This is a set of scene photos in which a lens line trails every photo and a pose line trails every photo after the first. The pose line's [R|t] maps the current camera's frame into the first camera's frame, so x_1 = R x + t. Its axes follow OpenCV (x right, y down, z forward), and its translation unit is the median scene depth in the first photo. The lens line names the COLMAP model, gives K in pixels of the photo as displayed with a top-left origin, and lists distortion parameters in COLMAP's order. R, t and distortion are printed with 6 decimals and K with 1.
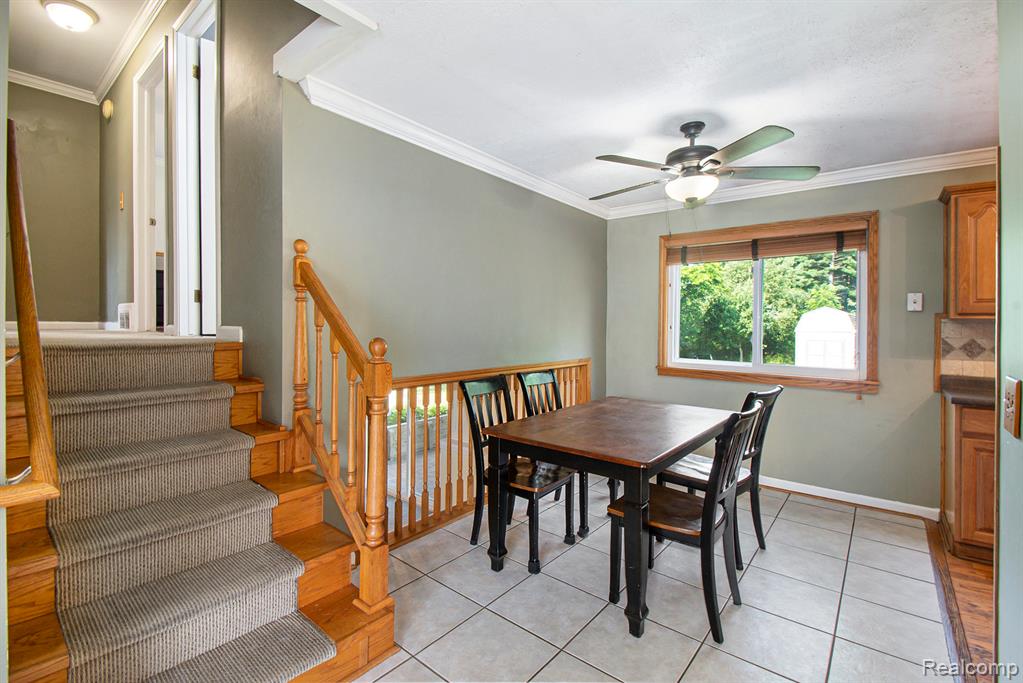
lens RADIAL K [[458.4, 0, 514.9], [0, 458.4, 325.9], [0, 0, 1]] dist [-0.003398, -0.000230]
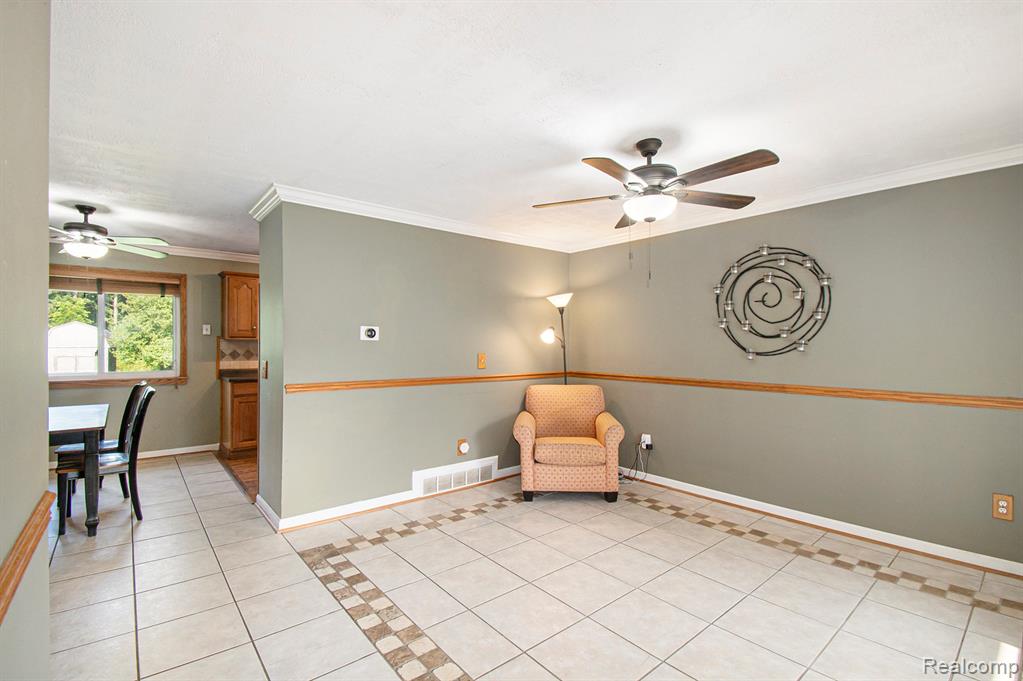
lens RADIAL K [[458.4, 0, 514.5], [0, 458.4, 340.5], [0, 0, 1]] dist [-0.003398, -0.000230]
pose [[0.173573, -0.006408, 0.984800, -0.662970], [0.003630, 0.999976, 0.005867, -0.016221], [-0.984814, 0.002556, 0.173592, -0.481852]]
